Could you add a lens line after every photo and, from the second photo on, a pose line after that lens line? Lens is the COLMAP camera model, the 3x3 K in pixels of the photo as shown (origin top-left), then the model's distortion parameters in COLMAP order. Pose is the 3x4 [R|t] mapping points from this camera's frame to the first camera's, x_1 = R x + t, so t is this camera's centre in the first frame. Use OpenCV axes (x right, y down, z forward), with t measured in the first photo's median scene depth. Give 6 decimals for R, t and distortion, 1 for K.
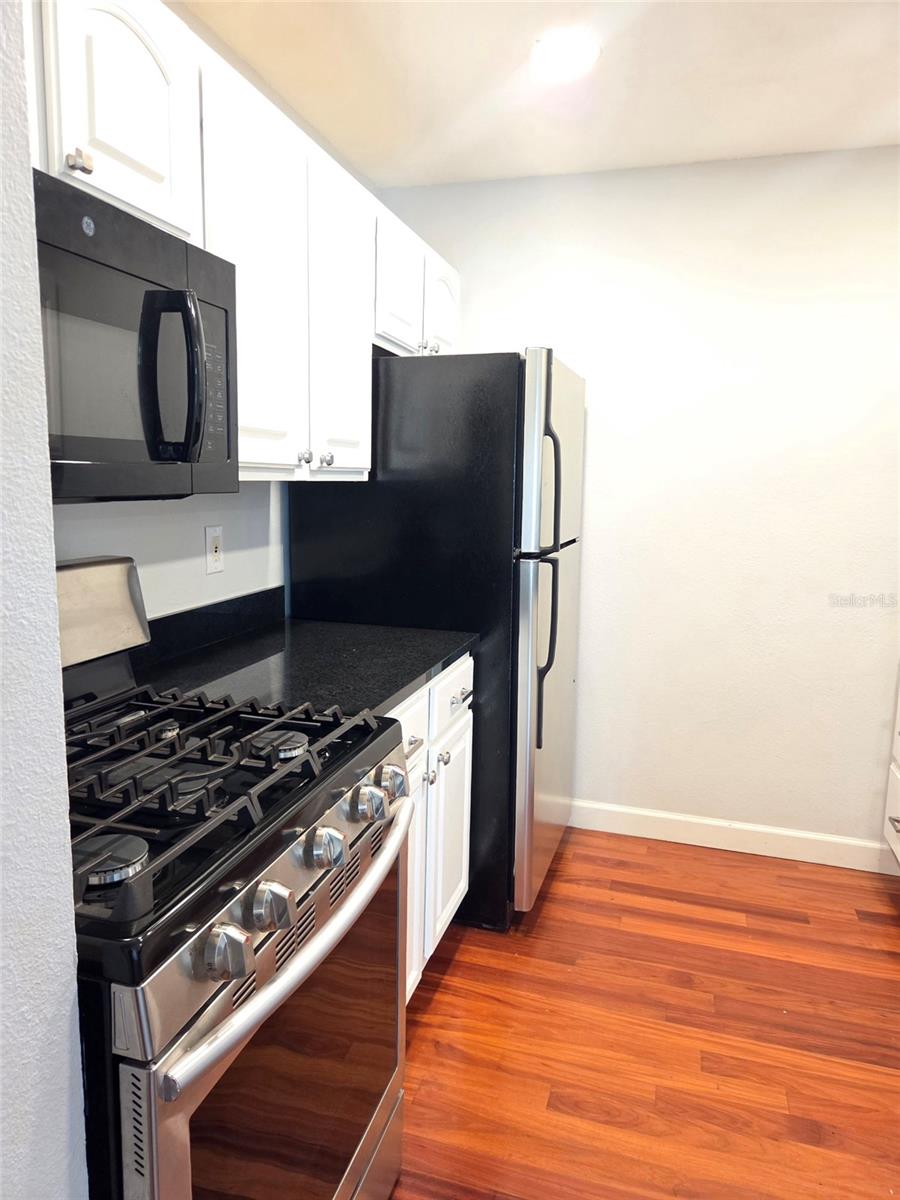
lens RADIAL K [[801.2, 0, 449.8], [0, 801.2, 602.7], [0, 0, 1]] dist [0.071708, -0.054234]
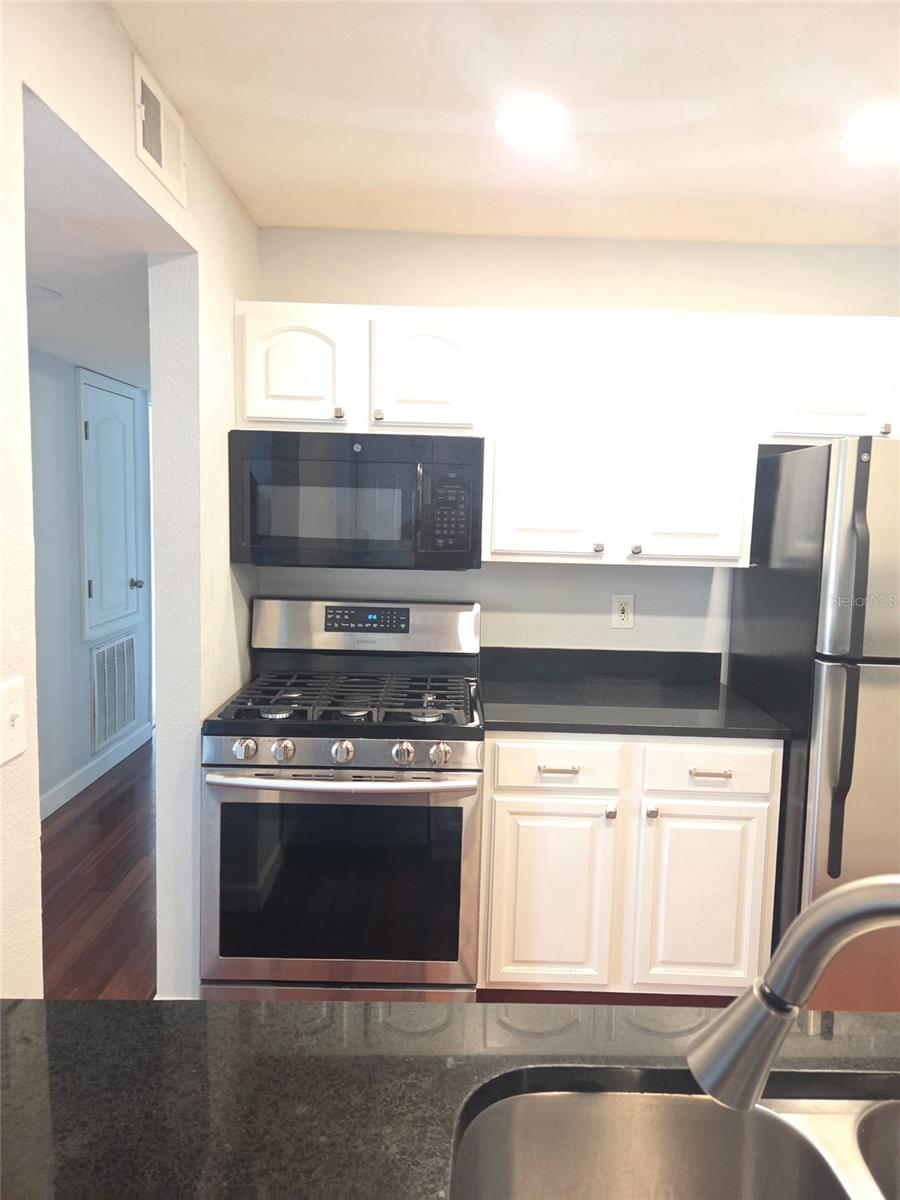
lens RADIAL K [[808.1, 0, 451.2], [0, 808.1, 593.9], [0, 0, 1]] dist [0.068616, -0.056448]
pose [[0.278265, 0.086528, -0.956599, 0.971222], [-0.169162, 0.984782, 0.039870, -0.105843], [0.945491, 0.150726, 0.288668, 0.351774]]
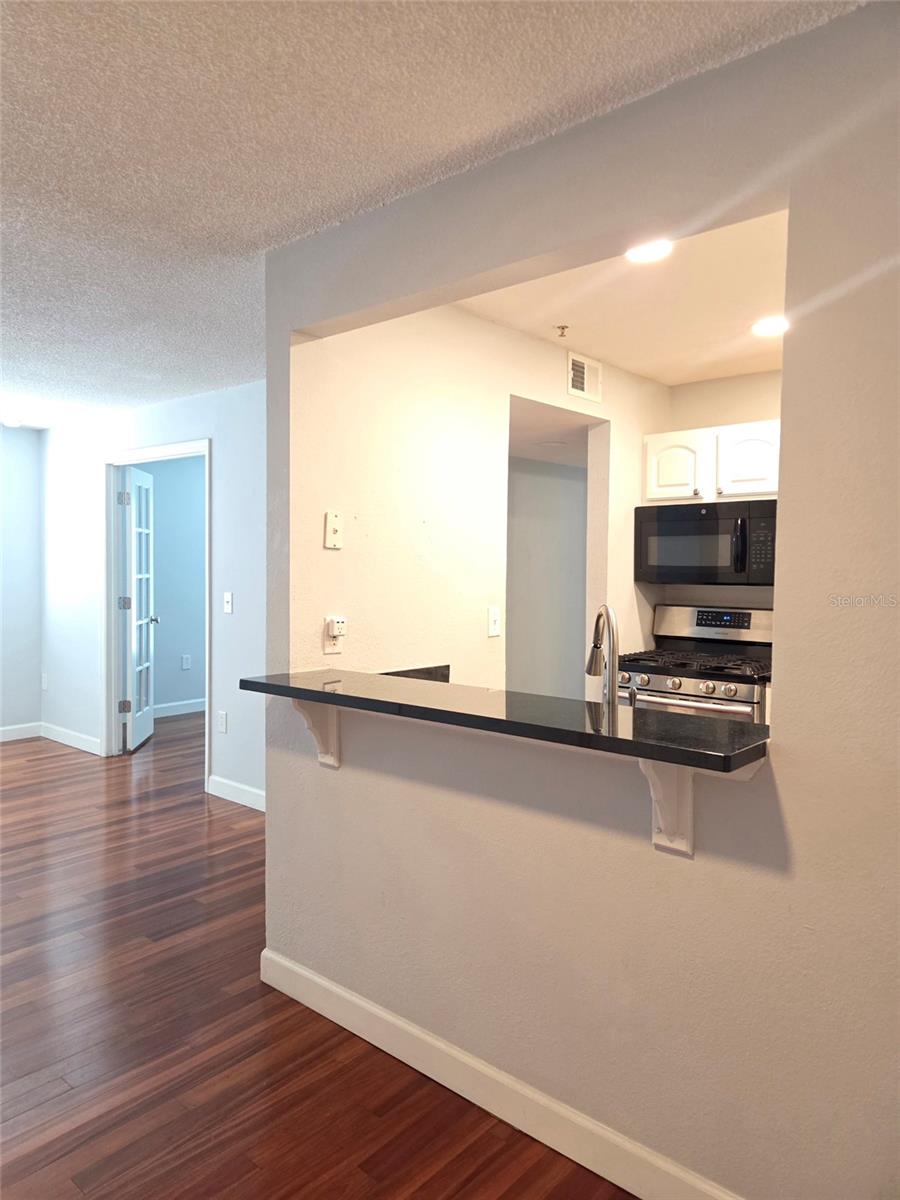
lens RADIAL K [[808.1, 0, 451.2], [0, 808.1, 593.9], [0, 0, 1]] dist [0.068616, -0.056448]
pose [[-0.424360, 0.005392, -0.905478, 1.862276], [-0.158294, 0.984142, 0.080046, -0.108836], [0.891550, 0.177300, -0.416777, 0.851755]]
